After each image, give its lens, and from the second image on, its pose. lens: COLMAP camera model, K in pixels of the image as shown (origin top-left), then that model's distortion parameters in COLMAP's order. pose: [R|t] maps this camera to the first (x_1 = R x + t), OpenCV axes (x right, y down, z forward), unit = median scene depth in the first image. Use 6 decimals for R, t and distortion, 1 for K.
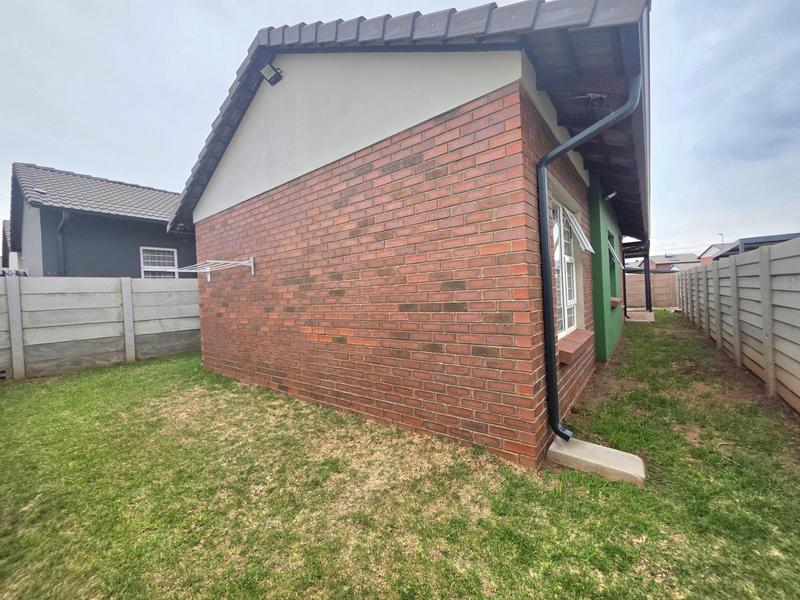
lens RADIAL K [[320.4, 0, 401.2], [0, 320.4, 300.4], [0, 0, 1]] dist [-0.000392, 0.000312]
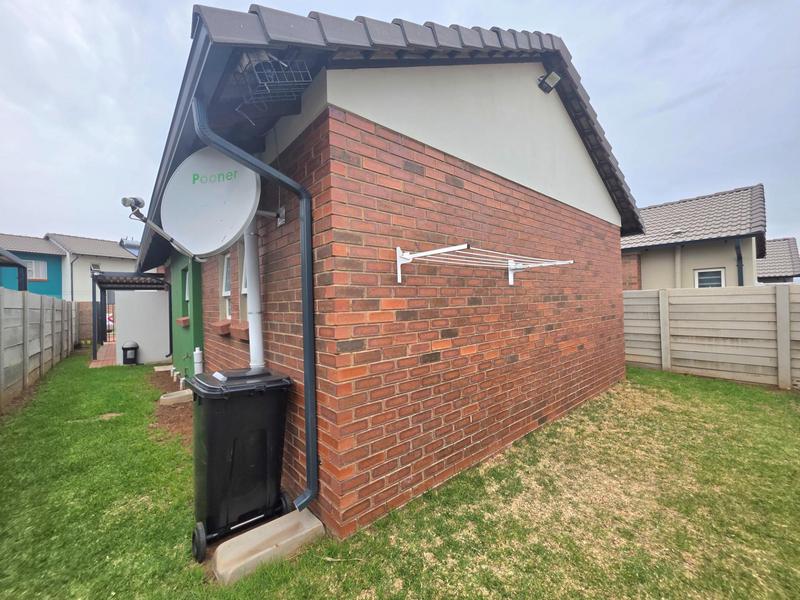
lens RADIAL K [[320.4, 0, 401.3], [0, 320.4, 295.1], [0, 0, 1]] dist [-0.000392, 0.000312]
pose [[0.192185, 0.047987, 0.980185, -1.385290], [0.024933, 0.998243, -0.053760, -0.027675], [-0.981042, 0.034771, 0.190650, 1.270861]]
